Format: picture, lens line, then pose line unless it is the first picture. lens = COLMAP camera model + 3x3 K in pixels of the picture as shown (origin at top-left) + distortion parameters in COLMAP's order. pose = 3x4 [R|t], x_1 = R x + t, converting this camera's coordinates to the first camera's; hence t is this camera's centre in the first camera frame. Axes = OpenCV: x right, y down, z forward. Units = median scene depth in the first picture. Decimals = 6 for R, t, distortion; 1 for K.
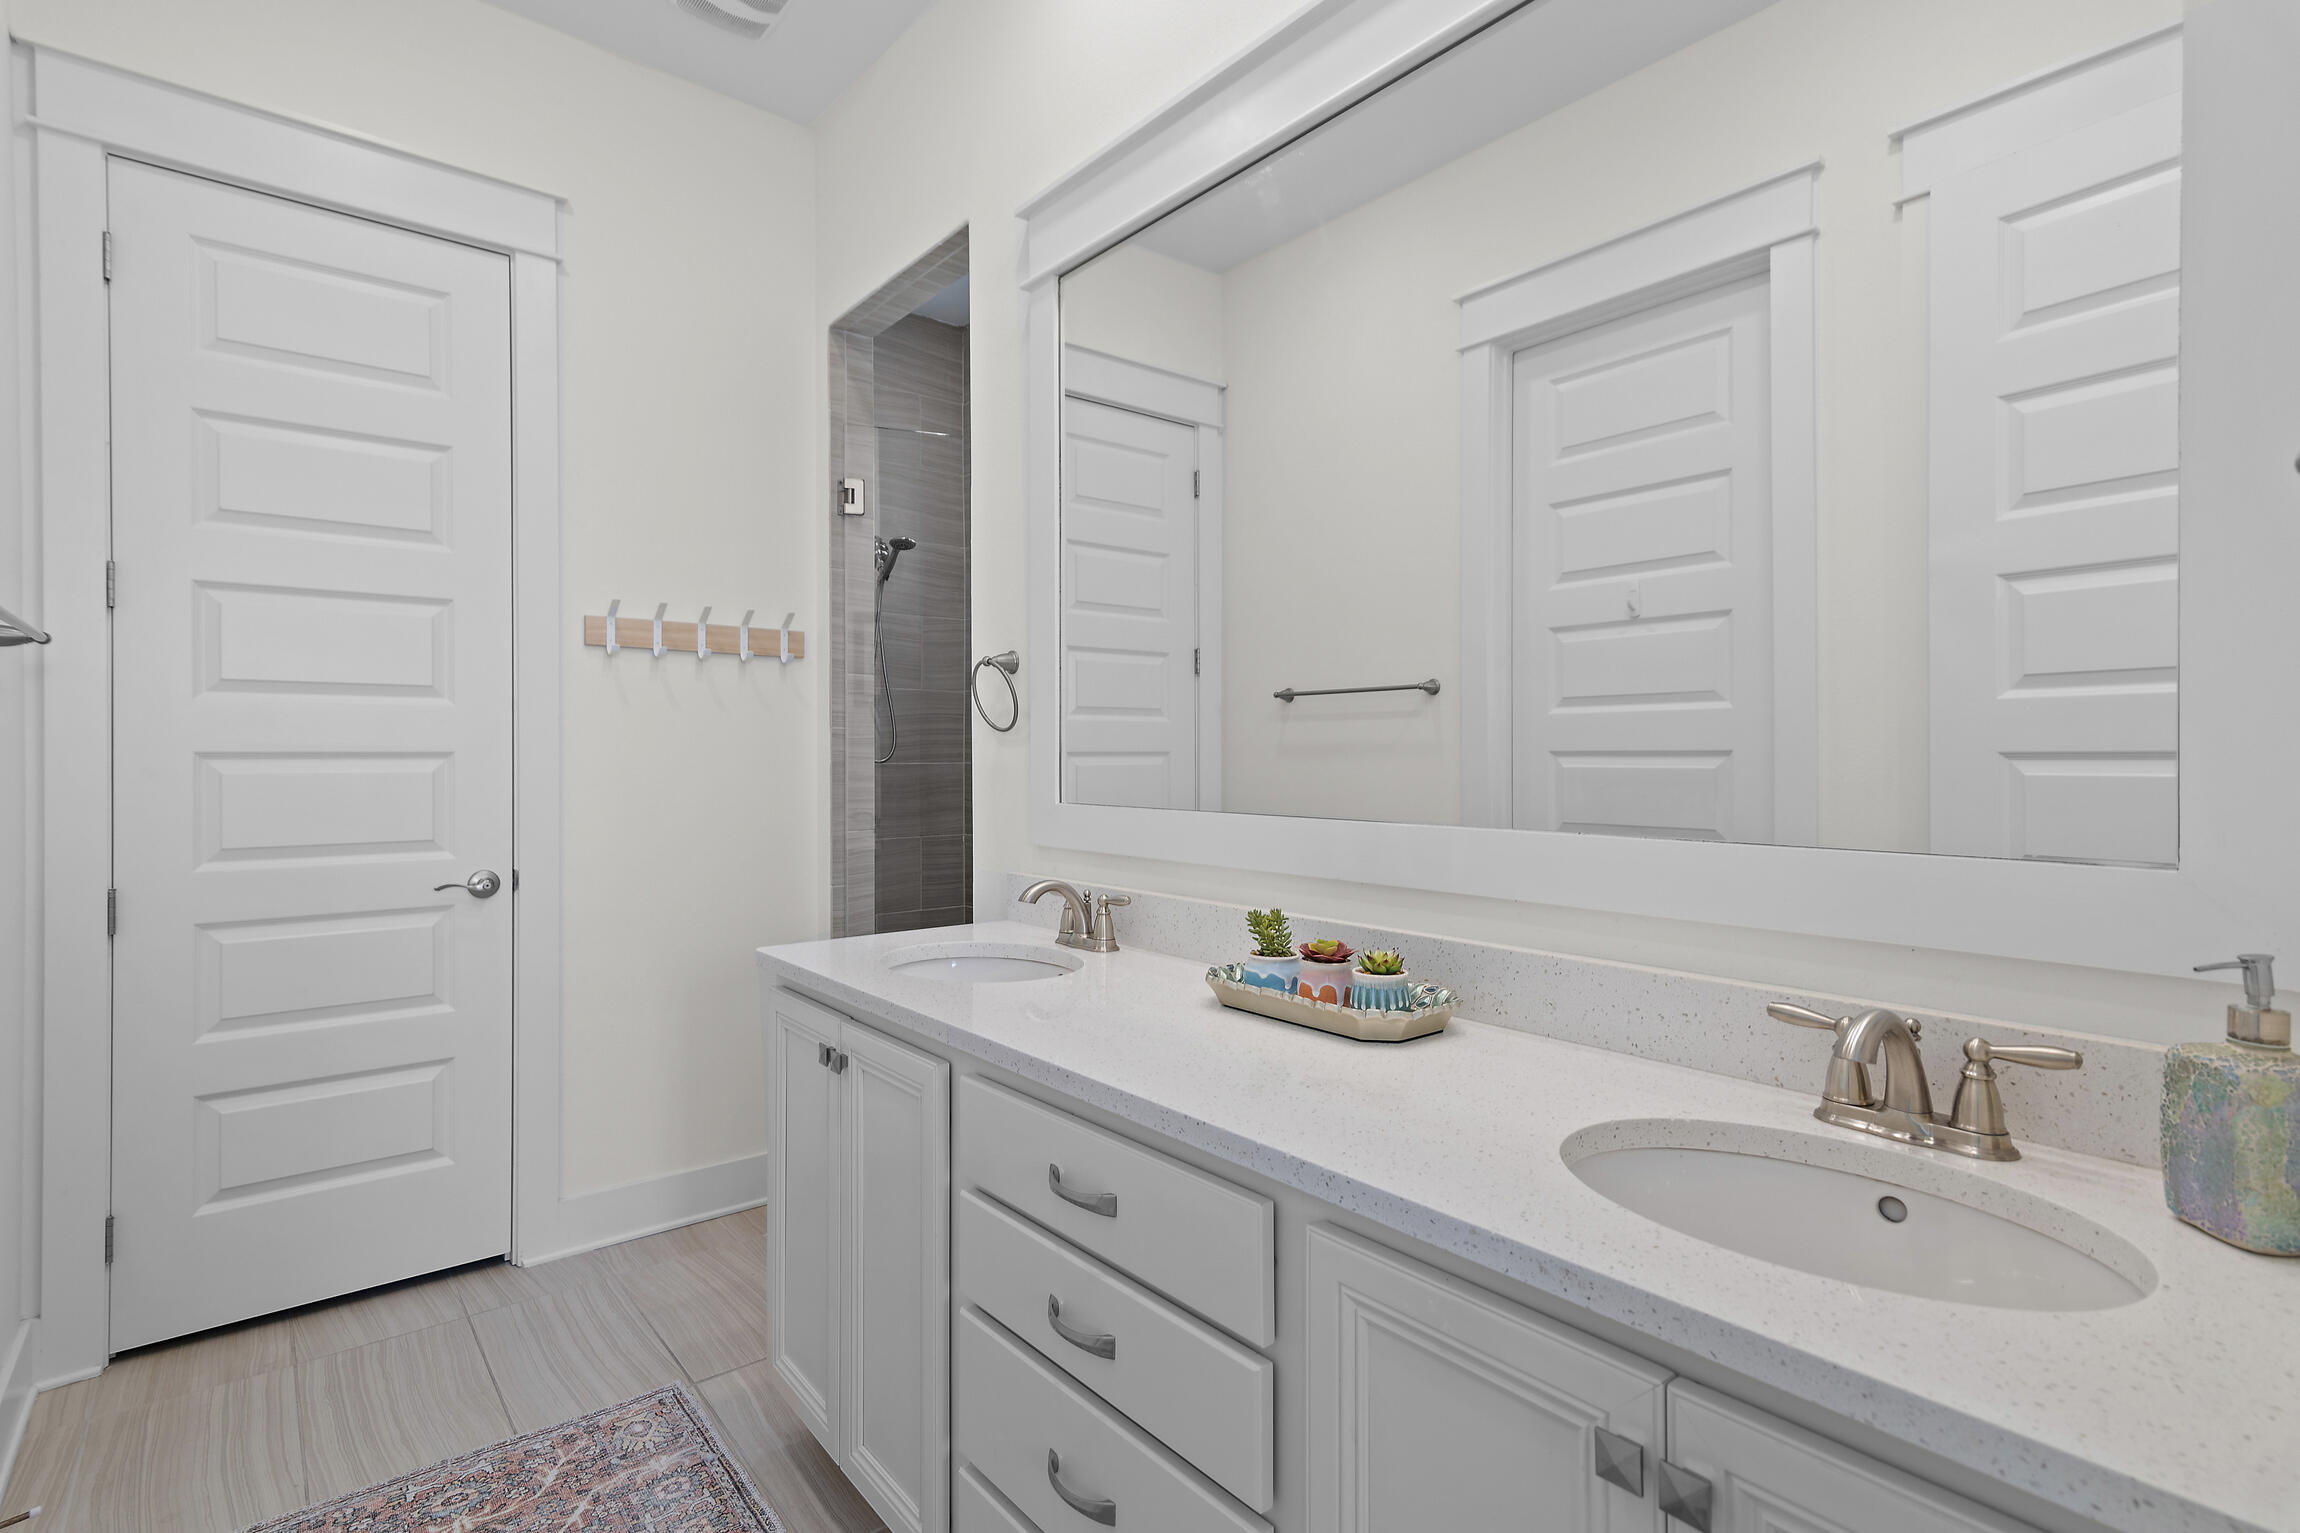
lens RADIAL K [[1166.0, 0, 1146.4], [0, 1166.0, 764.1], [0, 0, 1]] dist [0.003886, -0.000071]
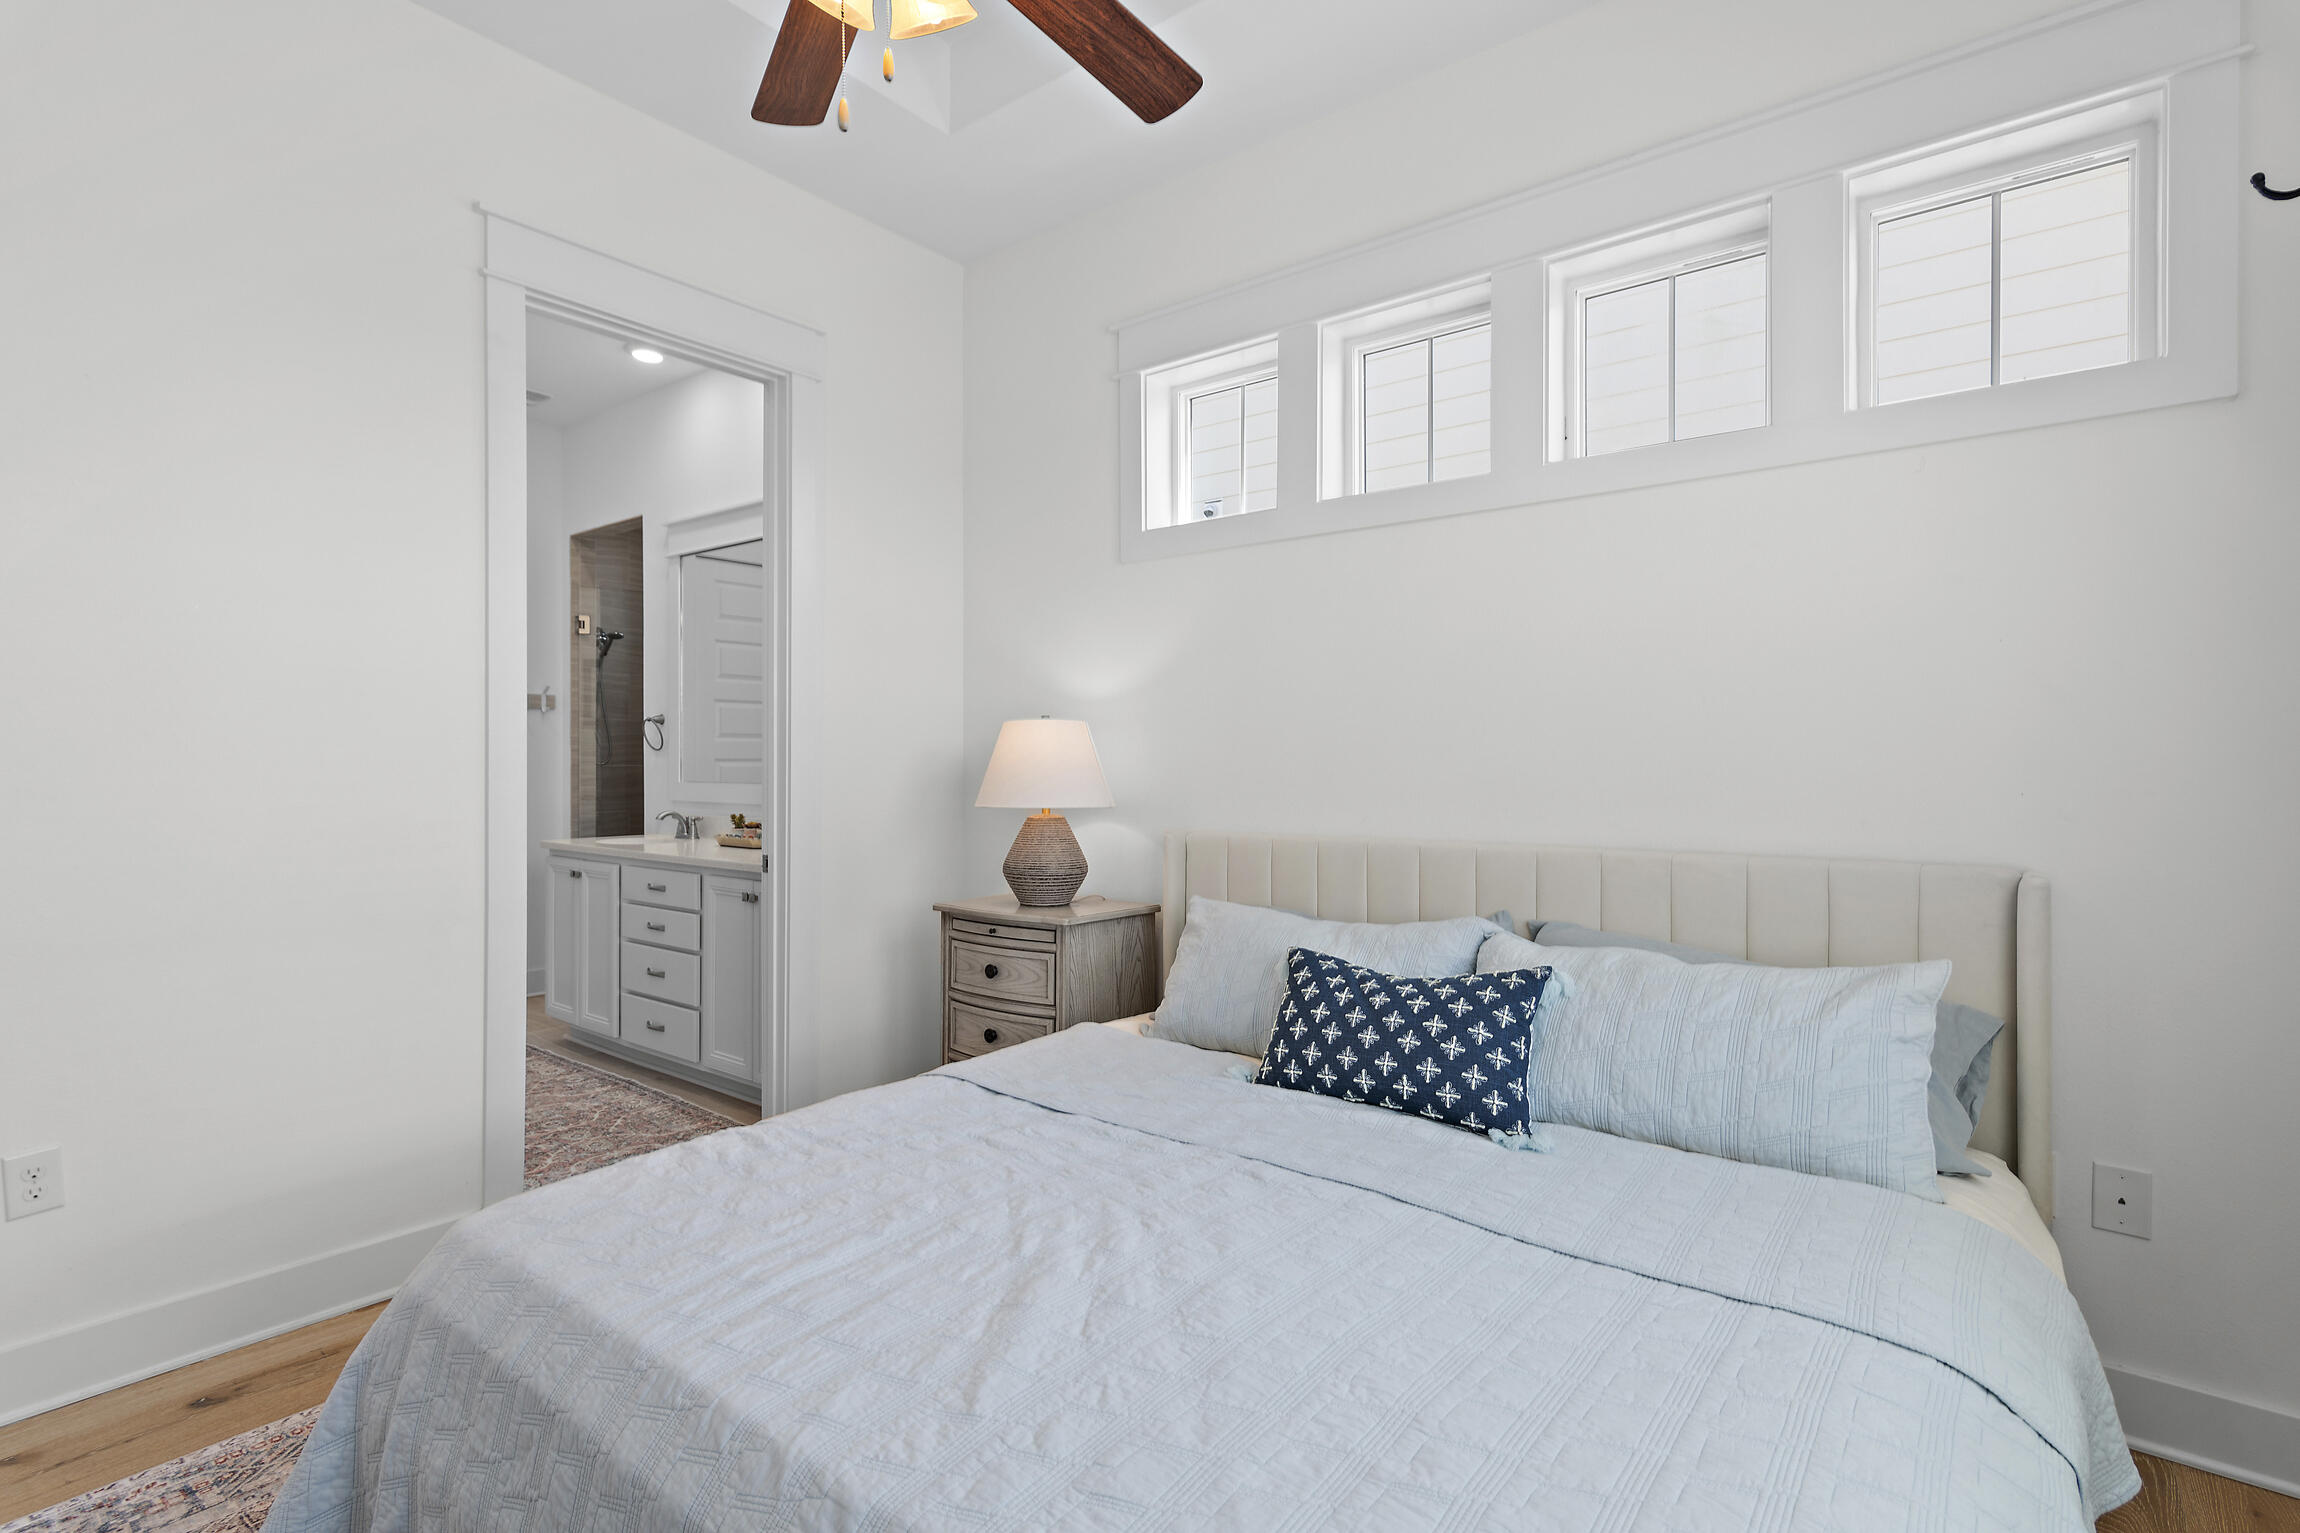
lens RADIAL K [[1086.1, 0, 1151.8], [0, 1086.1, 758.8], [0, 0, 1]] dist [-0.000203, -0.000048]
pose [[0.971841, 0.002233, 0.235626, 0.238204], [-0.000369, 0.999968, -0.007953, 0.003436], [-0.235636, 0.007642, 0.971811, -0.963652]]
